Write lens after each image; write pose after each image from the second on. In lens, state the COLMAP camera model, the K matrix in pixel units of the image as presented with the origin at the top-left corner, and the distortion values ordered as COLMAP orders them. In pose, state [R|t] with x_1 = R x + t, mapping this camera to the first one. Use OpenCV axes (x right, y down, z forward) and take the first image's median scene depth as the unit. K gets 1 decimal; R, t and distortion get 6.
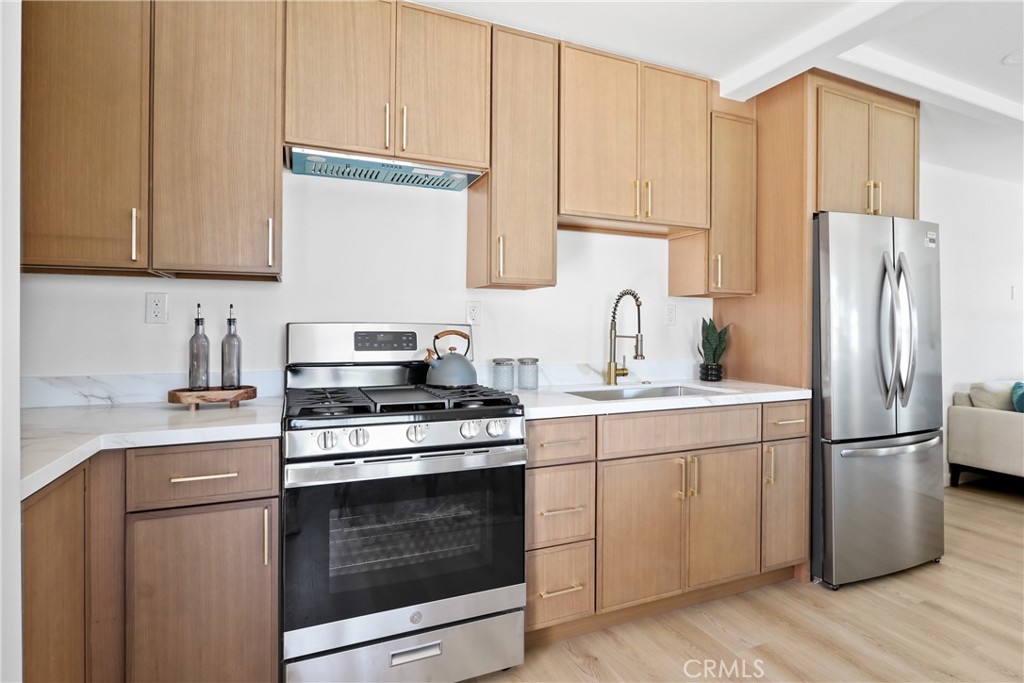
lens RADIAL K [[531.0, 0, 532.7], [0, 531.0, 320.8], [0, 0, 1]] dist [-0.002095, -0.000190]
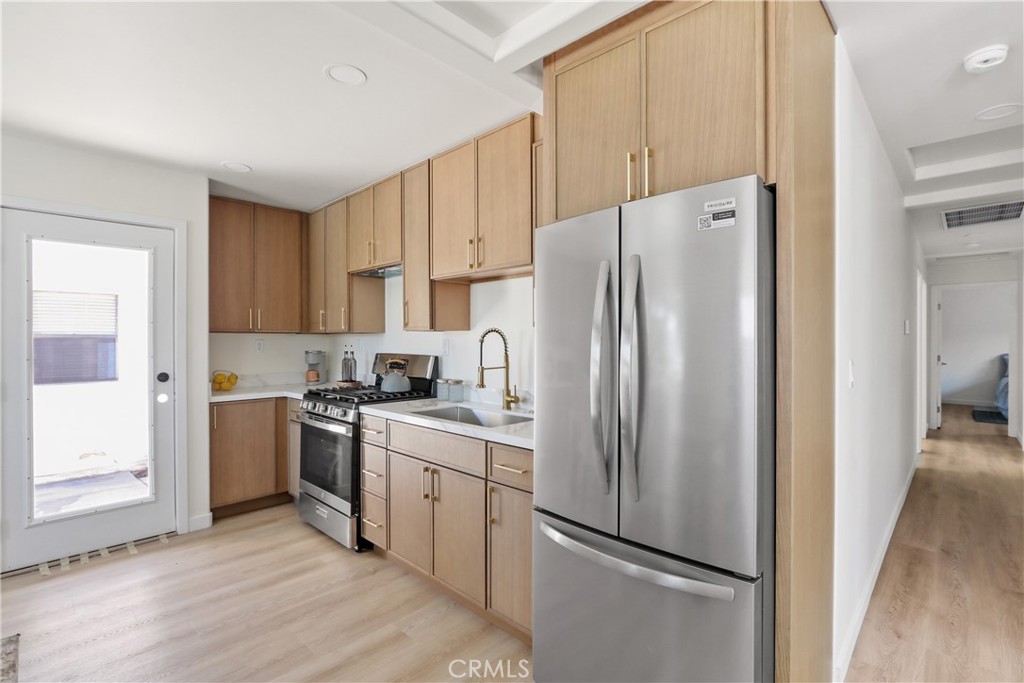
lens RADIAL K [[476.0, 0, 508.5], [0, 476.0, 336.7], [0, 0, 1]] dist [-0.016556, 0.002291]
pose [[0.359248, -0.013892, -0.933139, 1.329787], [0.013324, 0.999864, -0.009755, -0.032632], [0.933147, -0.008929, 0.359384, 0.745104]]
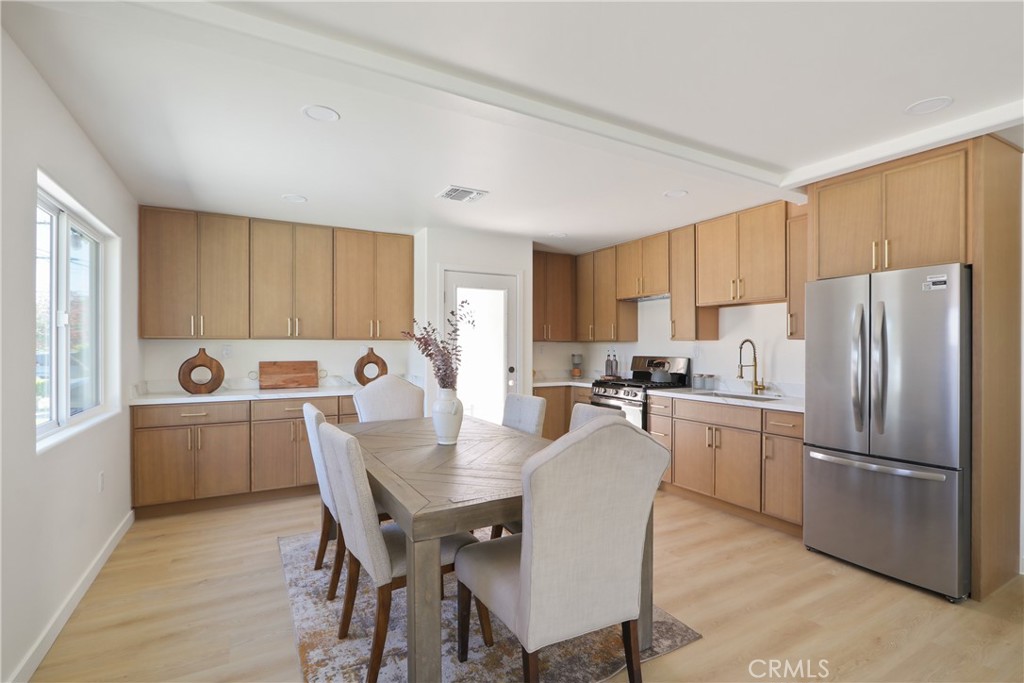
lens RADIAL K [[476.0, 0, 517.5], [0, 476.0, 343.5], [0, 0, 1]] dist [-0.016556, 0.002291]
pose [[0.090731, -0.012655, -0.995795, 1.880790], [0.008804, 0.999890, -0.011905, -0.035979], [0.995837, -0.007687, 0.090833, 0.127275]]
